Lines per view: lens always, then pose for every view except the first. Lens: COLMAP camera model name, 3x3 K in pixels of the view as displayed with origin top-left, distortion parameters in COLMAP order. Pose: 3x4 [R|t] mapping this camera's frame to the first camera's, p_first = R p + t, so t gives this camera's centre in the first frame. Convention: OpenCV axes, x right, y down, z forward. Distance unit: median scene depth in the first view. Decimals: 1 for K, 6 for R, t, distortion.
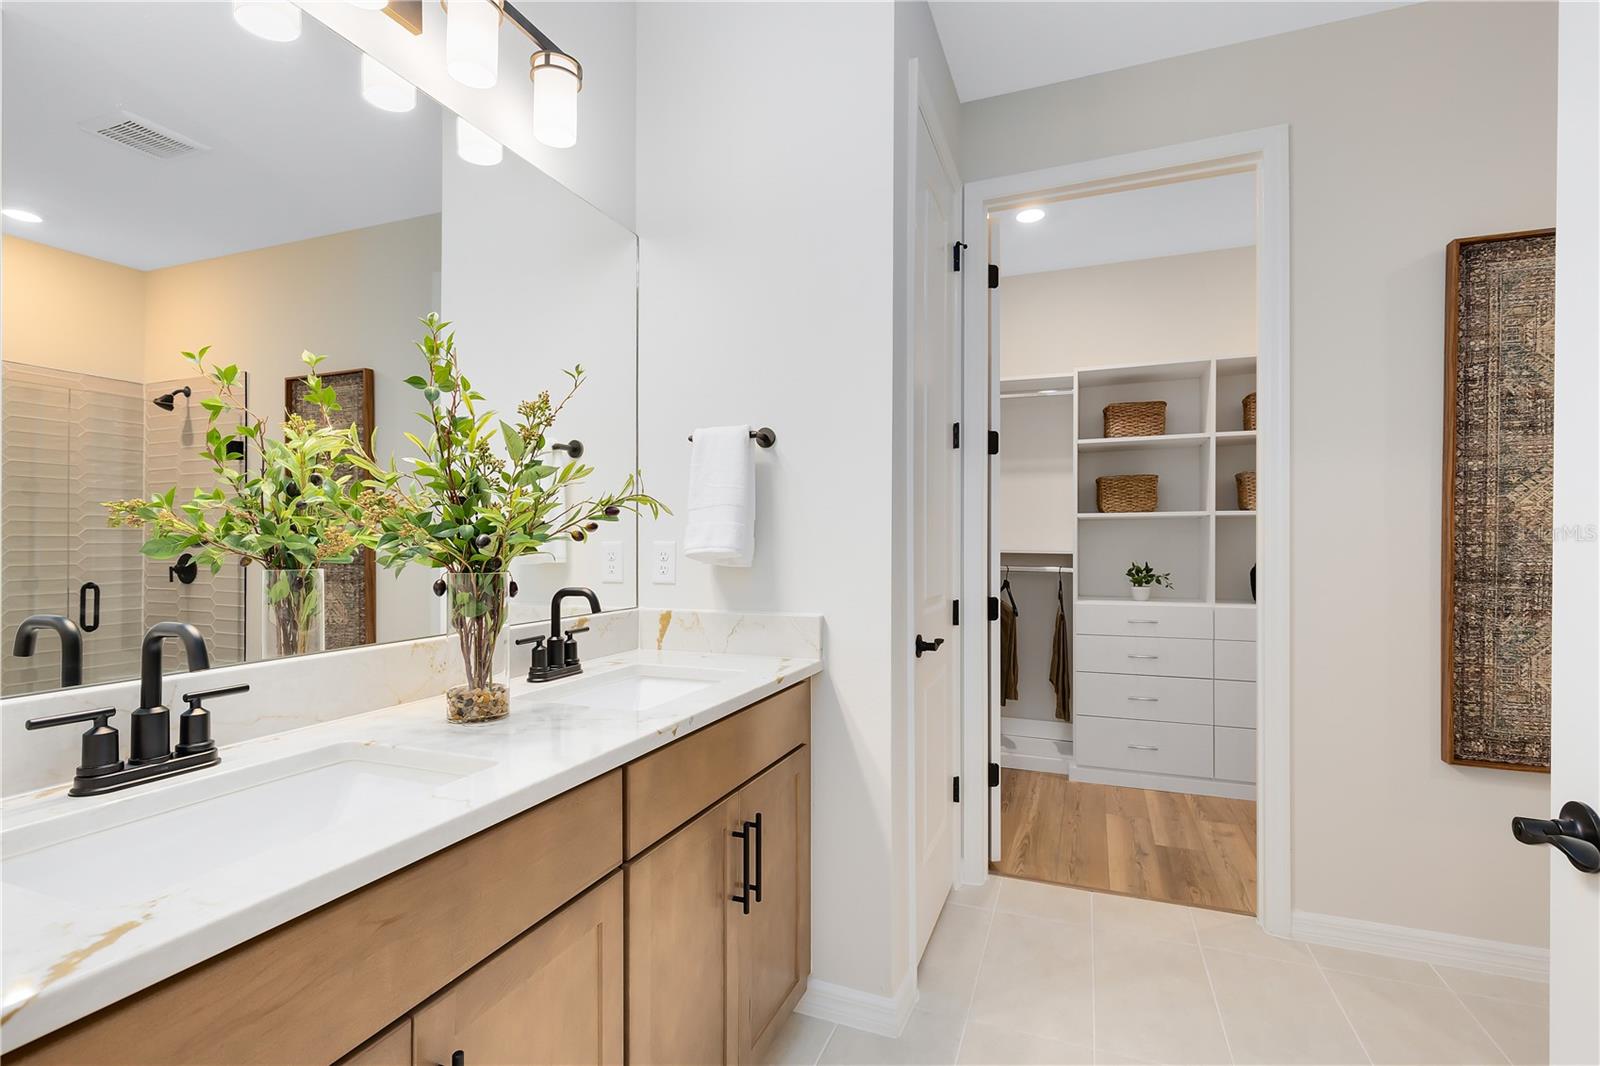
lens RADIAL K [[732.7, 0, 806.5], [0, 732.7, 533.1], [0, 0, 1]] dist [0.001391, 0.000328]
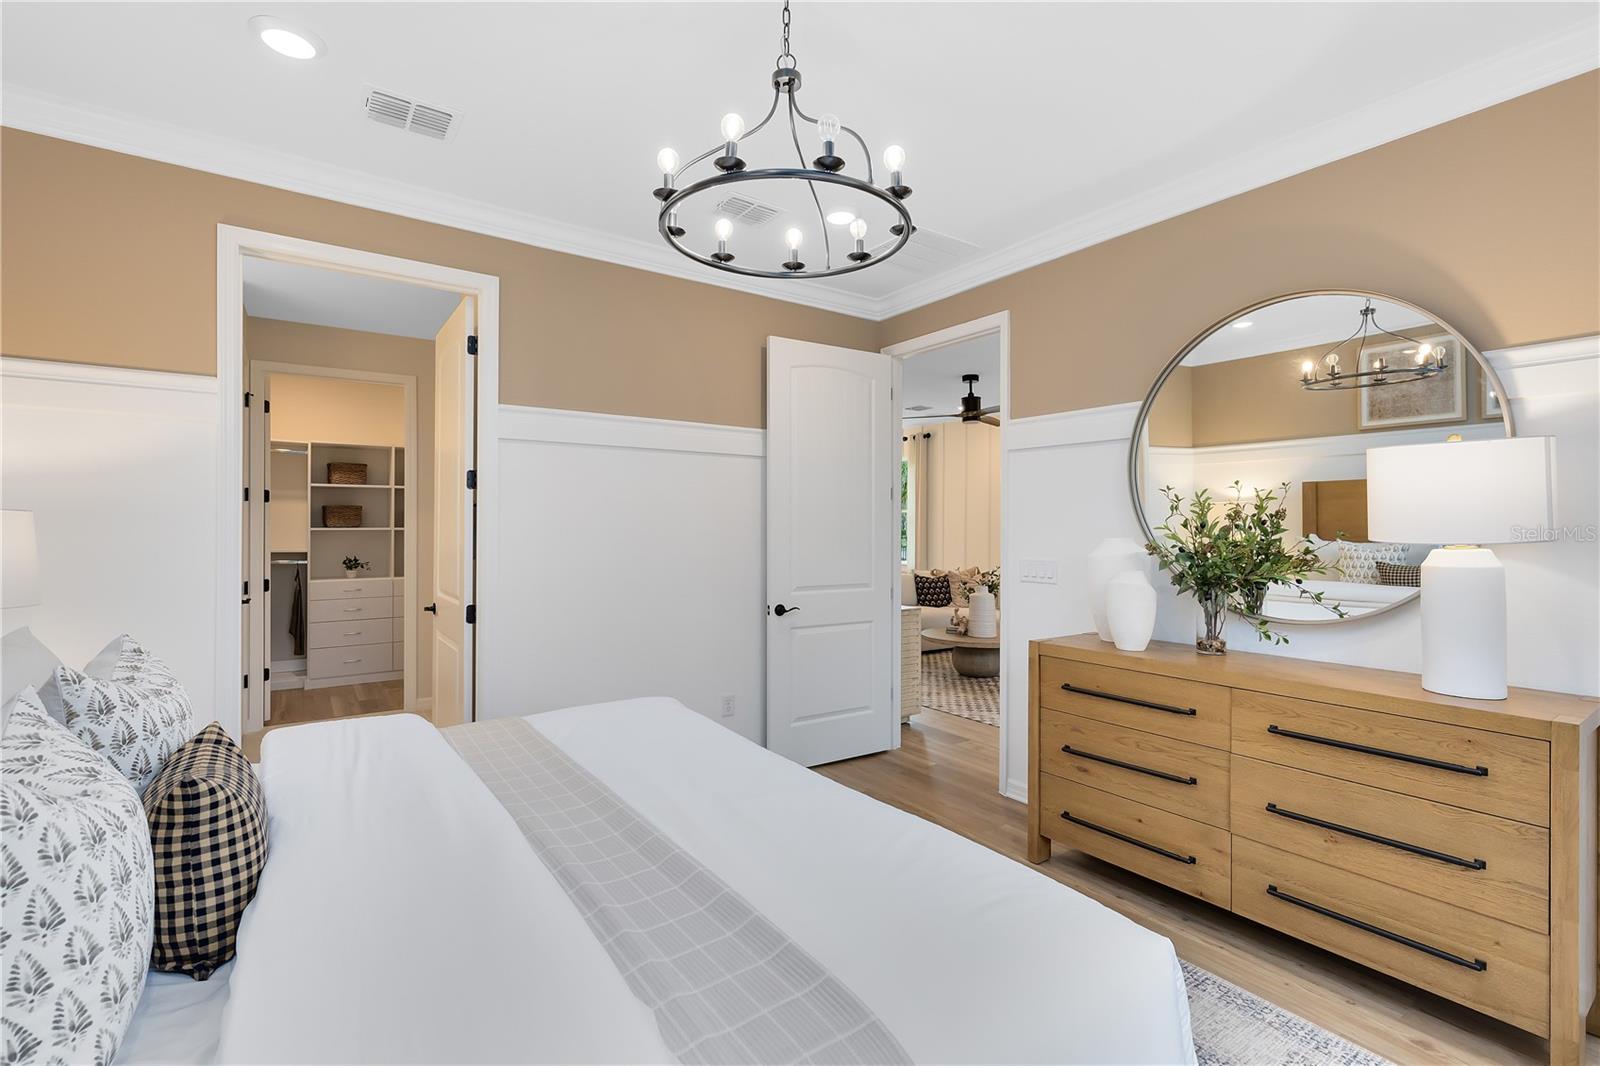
lens RADIAL K [[732.7, 0, 802.9], [0, 732.7, 531.4], [0, 0, 1]] dist [0.001391, 0.000328]
pose [[0.558681, -0.003913, 0.829373, -0.082642], [-0.011123, 0.999864, 0.012209, -0.011128], [-0.829308, -0.016046, 0.558562, -0.182792]]
